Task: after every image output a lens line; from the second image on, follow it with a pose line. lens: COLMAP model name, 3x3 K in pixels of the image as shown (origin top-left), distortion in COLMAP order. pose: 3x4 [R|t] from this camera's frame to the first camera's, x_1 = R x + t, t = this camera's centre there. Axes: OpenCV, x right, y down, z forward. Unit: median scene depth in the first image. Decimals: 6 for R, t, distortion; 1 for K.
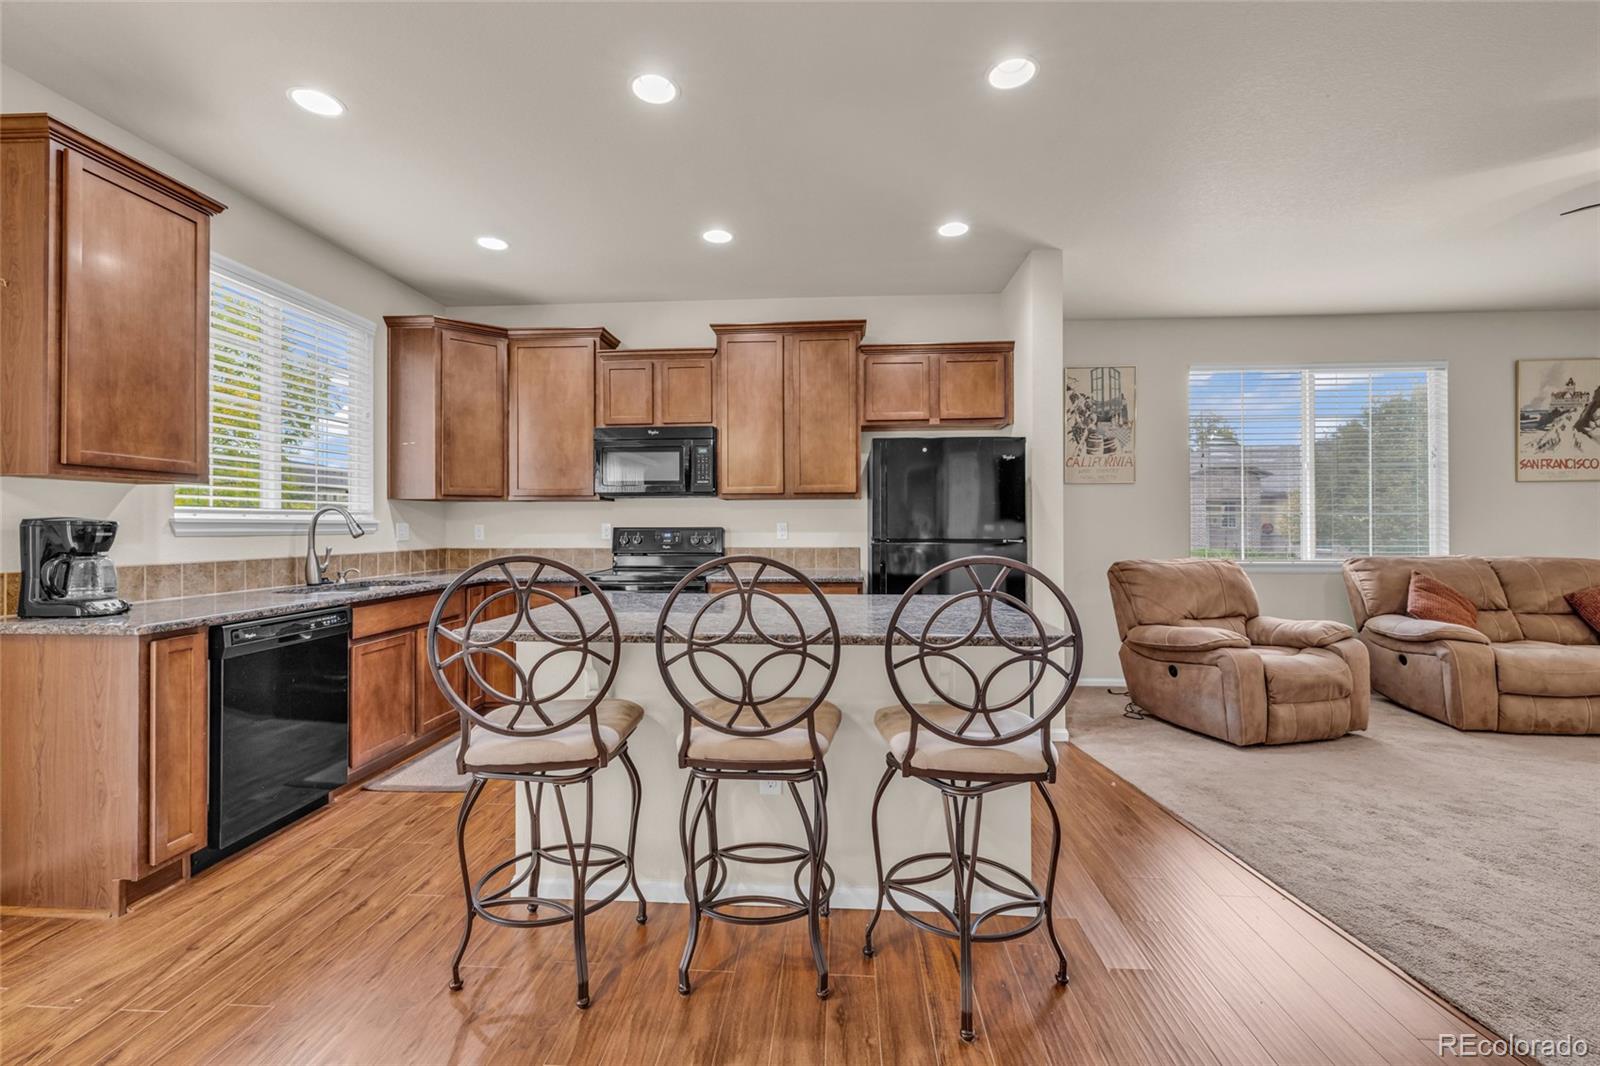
lens RADIAL K [[669.7, 0, 795.7], [0, 669.7, 523.5], [0, 0, 1]] dist [0.001083, 0.000126]
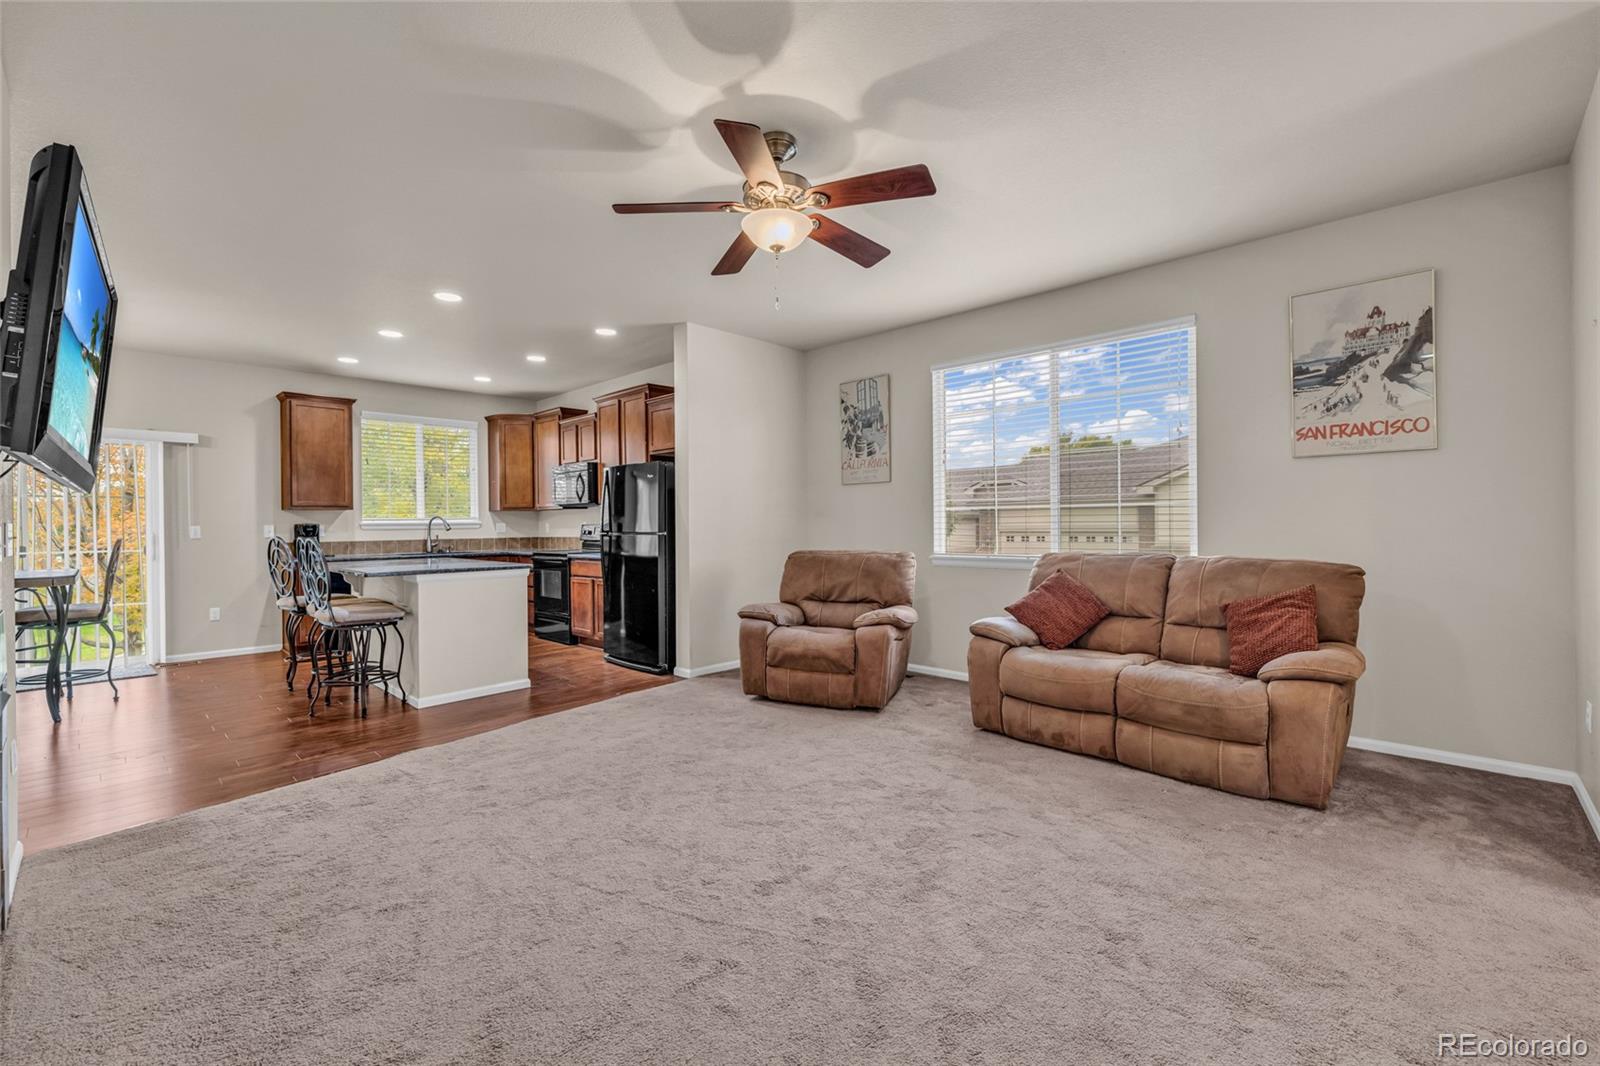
lens RADIAL K [[677.7, 0, 795.2], [0, 677.7, 525.1], [0, 0, 1]] dist [-0.000294, -0.000025]
pose [[0.765961, -0.004518, -0.642871, 1.375720], [0.011988, 0.999902, 0.007256, 0.000870], [0.642775, -0.013265, 0.765940, 0.067995]]
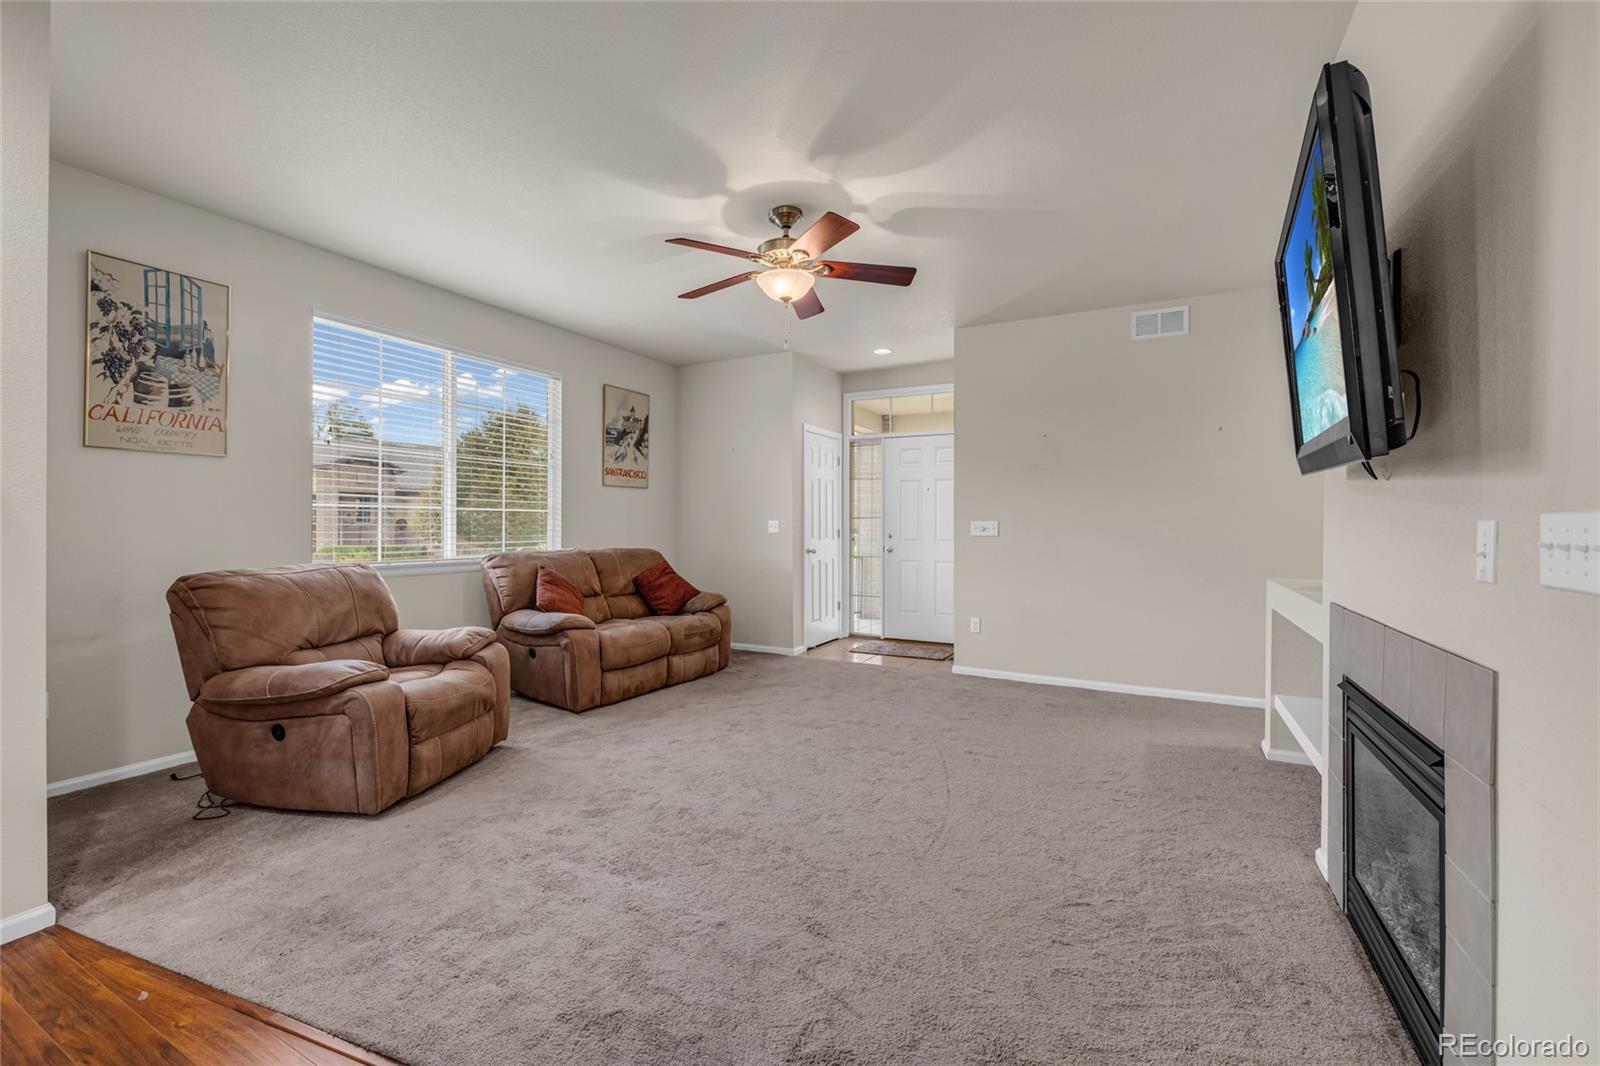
lens RADIAL K [[669.7, 0, 795.7], [0, 669.7, 523.5], [0, 0, 1]] dist [0.001083, 0.000126]
pose [[0.411234, 0.004059, 0.911521, 0.152585], [-0.009979, 0.999950, 0.000049, 0.002267], [-0.911475, -0.009116, 0.411254, 0.234570]]
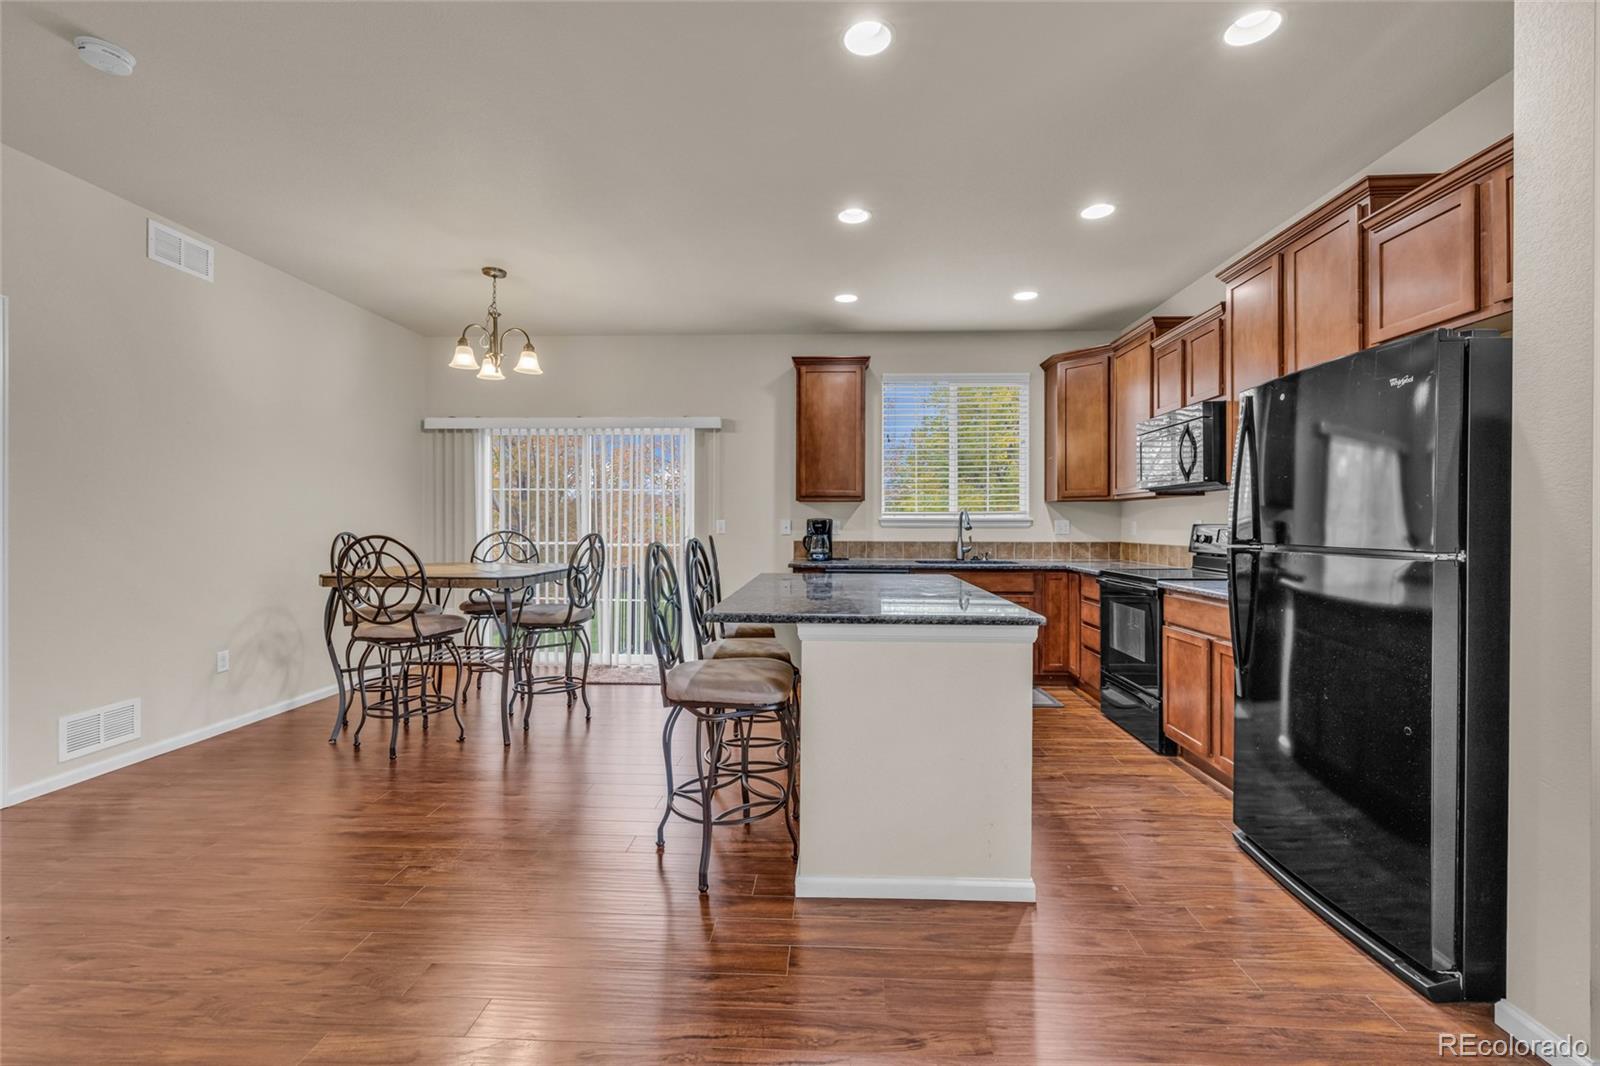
lens RADIAL K [[674.4, 0, 804.3], [0, 674.4, 522.1], [0, 0, 1]] dist [0.004698, -0.000244]
pose [[0.025231, 0.000642, -0.999681, 0.726576], [0.001249, 0.999999, 0.000674, 0.001501], [0.999681, -0.001266, 0.025230, 0.510831]]
